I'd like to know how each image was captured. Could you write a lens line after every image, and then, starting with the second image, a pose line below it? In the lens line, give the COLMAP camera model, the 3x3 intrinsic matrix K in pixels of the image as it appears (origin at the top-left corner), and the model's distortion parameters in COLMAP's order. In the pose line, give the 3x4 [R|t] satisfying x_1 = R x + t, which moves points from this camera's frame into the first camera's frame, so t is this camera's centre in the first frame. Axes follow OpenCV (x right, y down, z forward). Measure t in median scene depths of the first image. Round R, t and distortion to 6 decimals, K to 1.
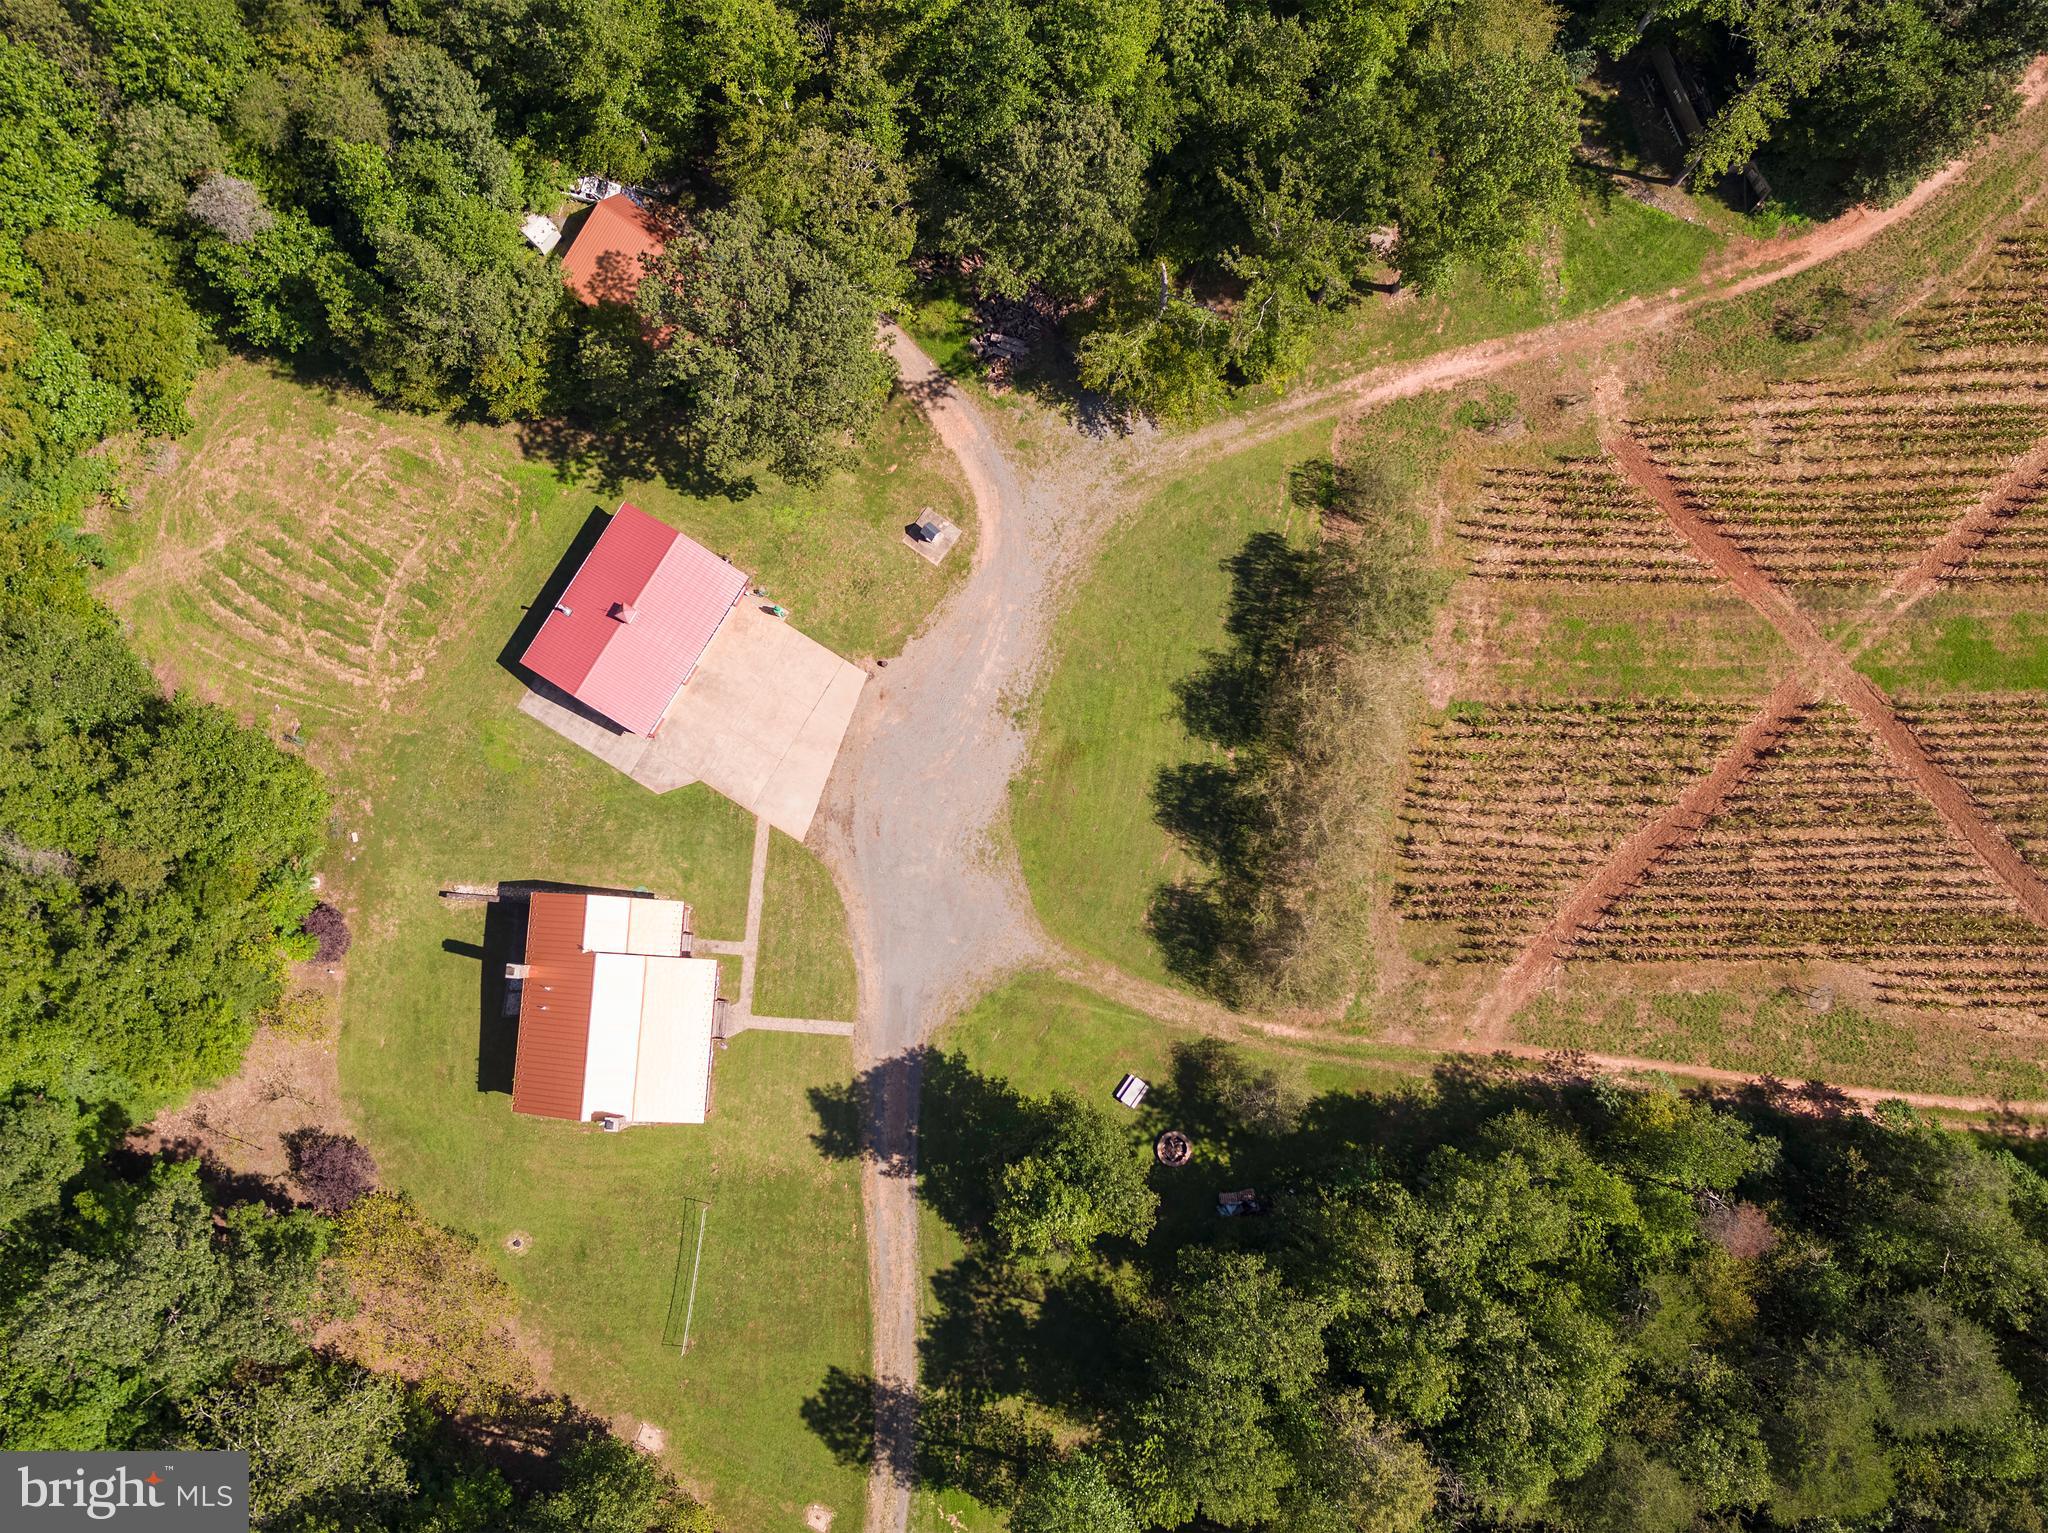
lens RADIAL K [[1786.5, 0, 1030.9], [0, 1786.5, 788.9], [0, 0, 1]] dist [0.001175, 0.022408]
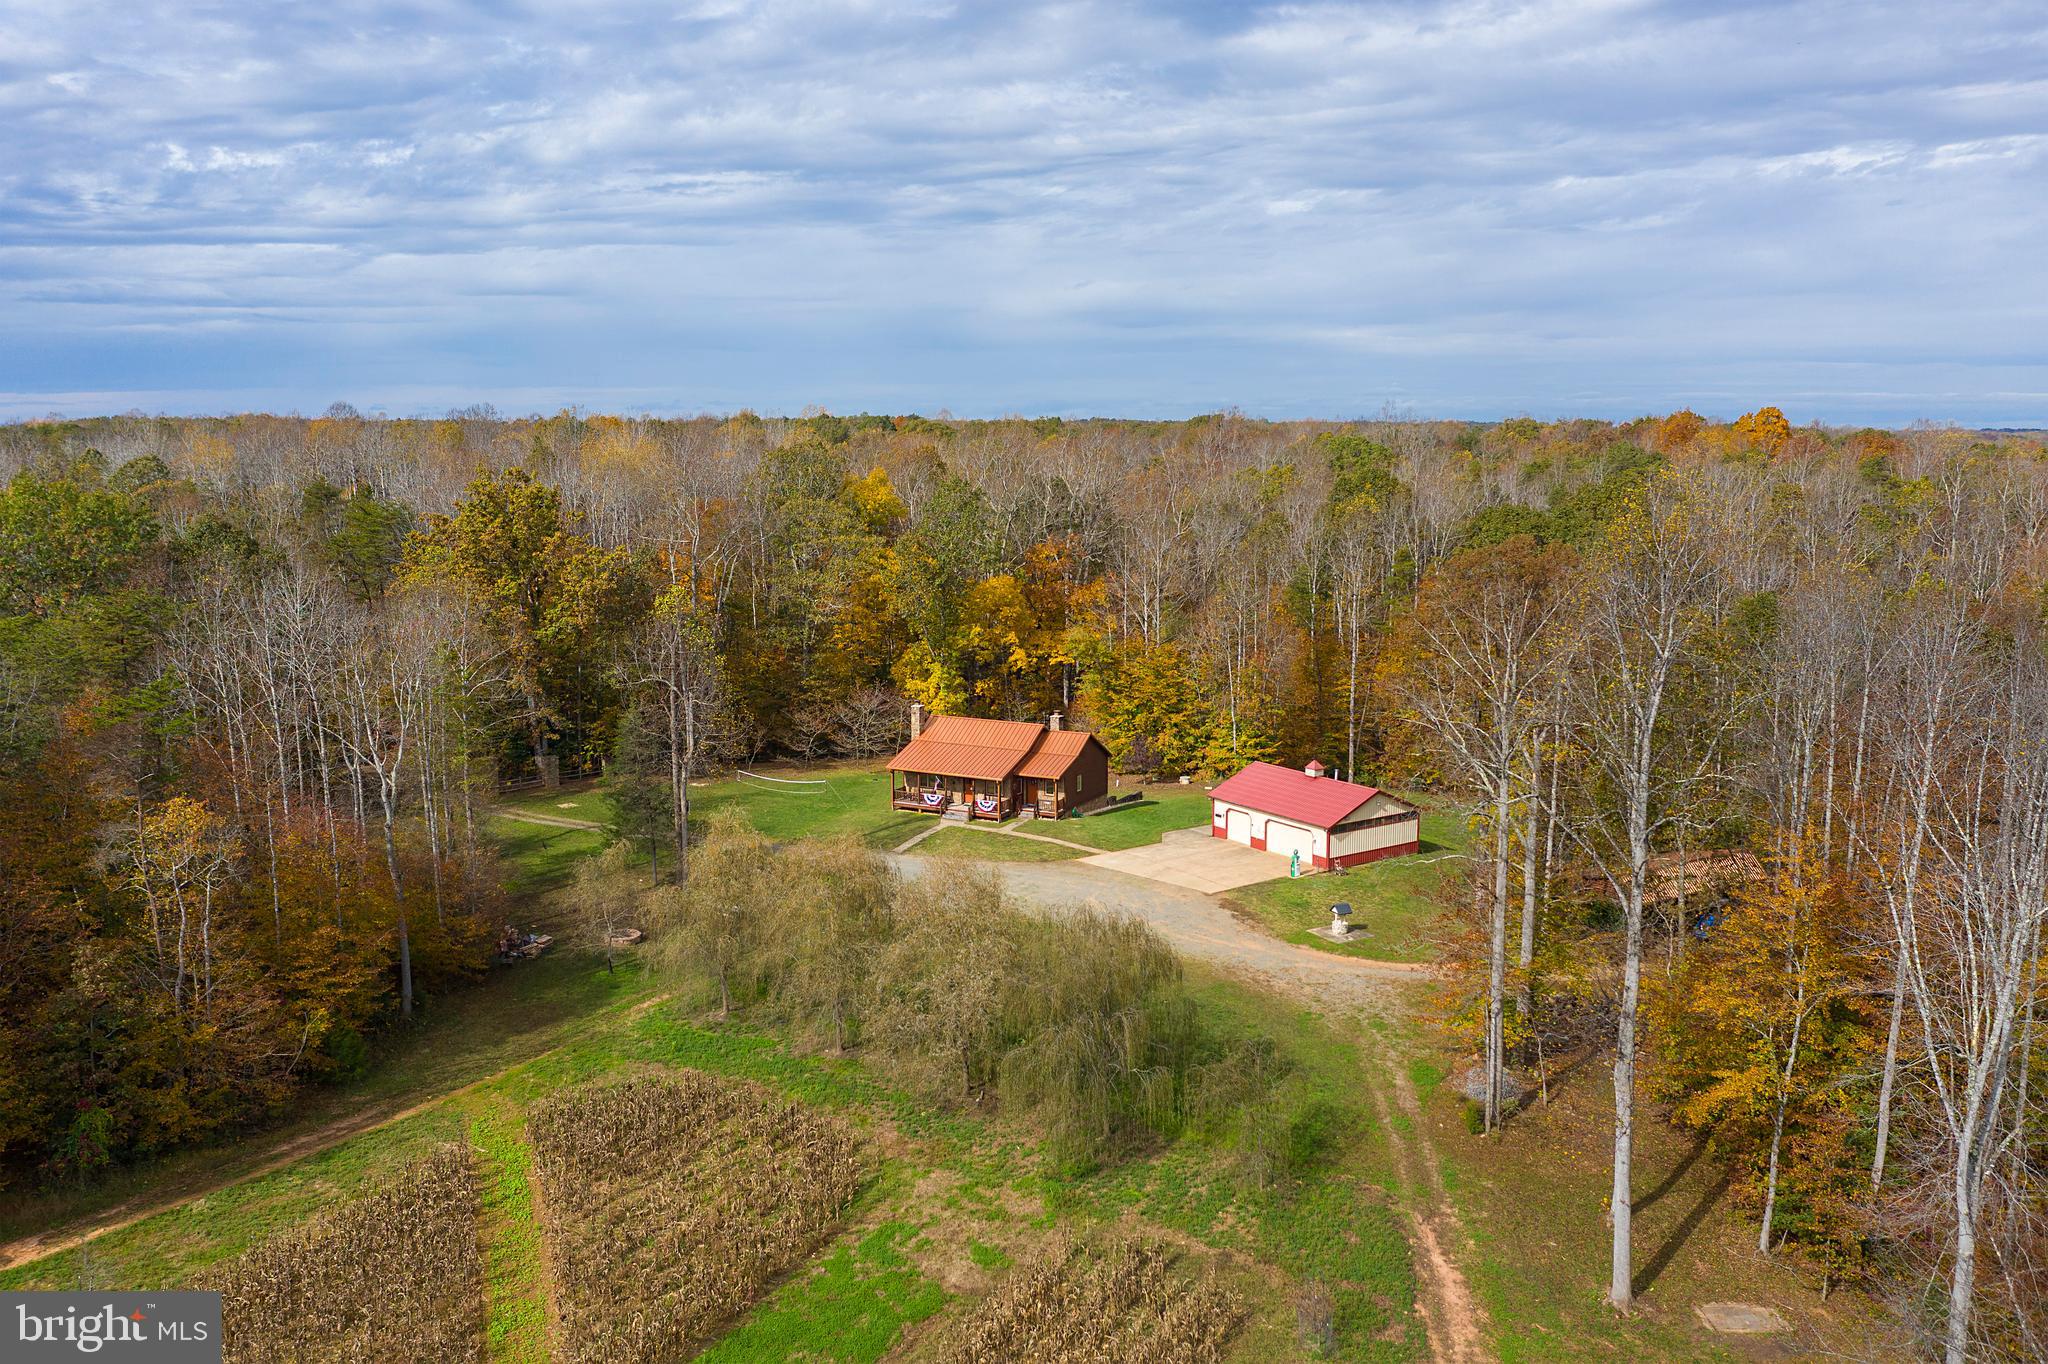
lens RADIAL K [[1620.3, 0, 1019.9], [0, 1620.3, 689.5], [0, 0, 1]] dist [-0.015333, 0.003199]
pose [[-0.407133, 0.126140, -0.904617, 0.733441], [-0.912039, -0.002724, 0.410094, -0.330618], [0.049265, 0.992009, 0.116153, 0.788002]]
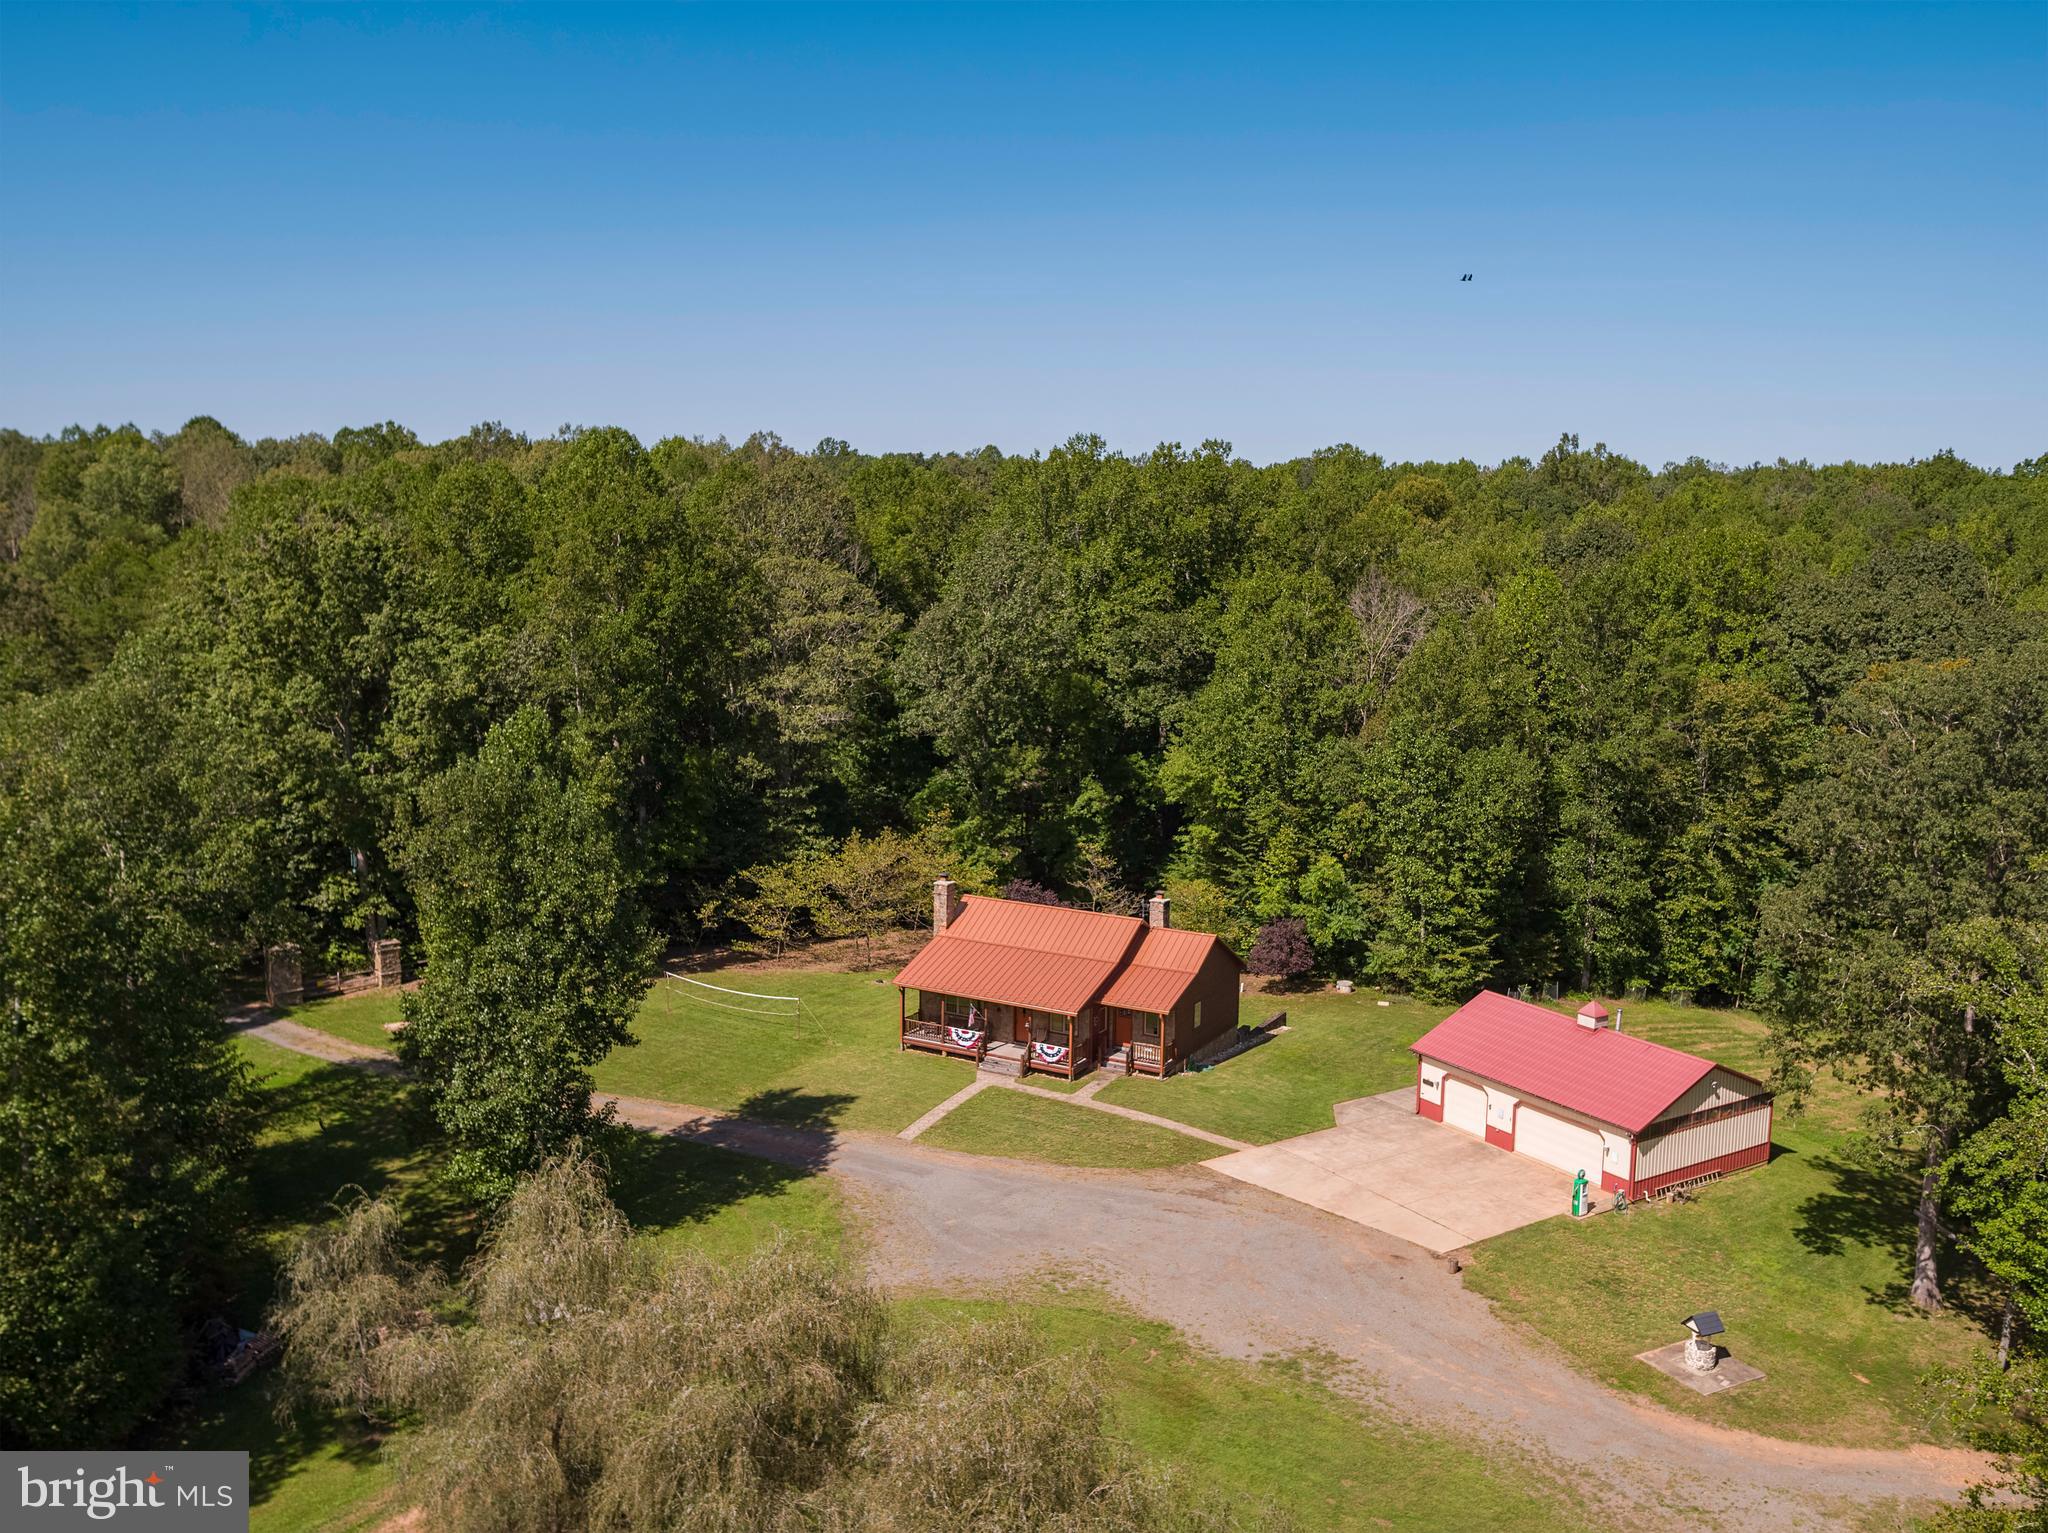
lens RADIAL K [[1786.5, 0, 1026.2], [0, 1786.5, 770.9], [0, 0, 1]] dist [0.001175, 0.022408]
pose [[-0.429718, 0.122720, -0.894585, 0.447445], [-0.902298, -0.020356, 0.430631, -0.185032], [0.034637, 0.992233, 0.119478, 0.783725]]
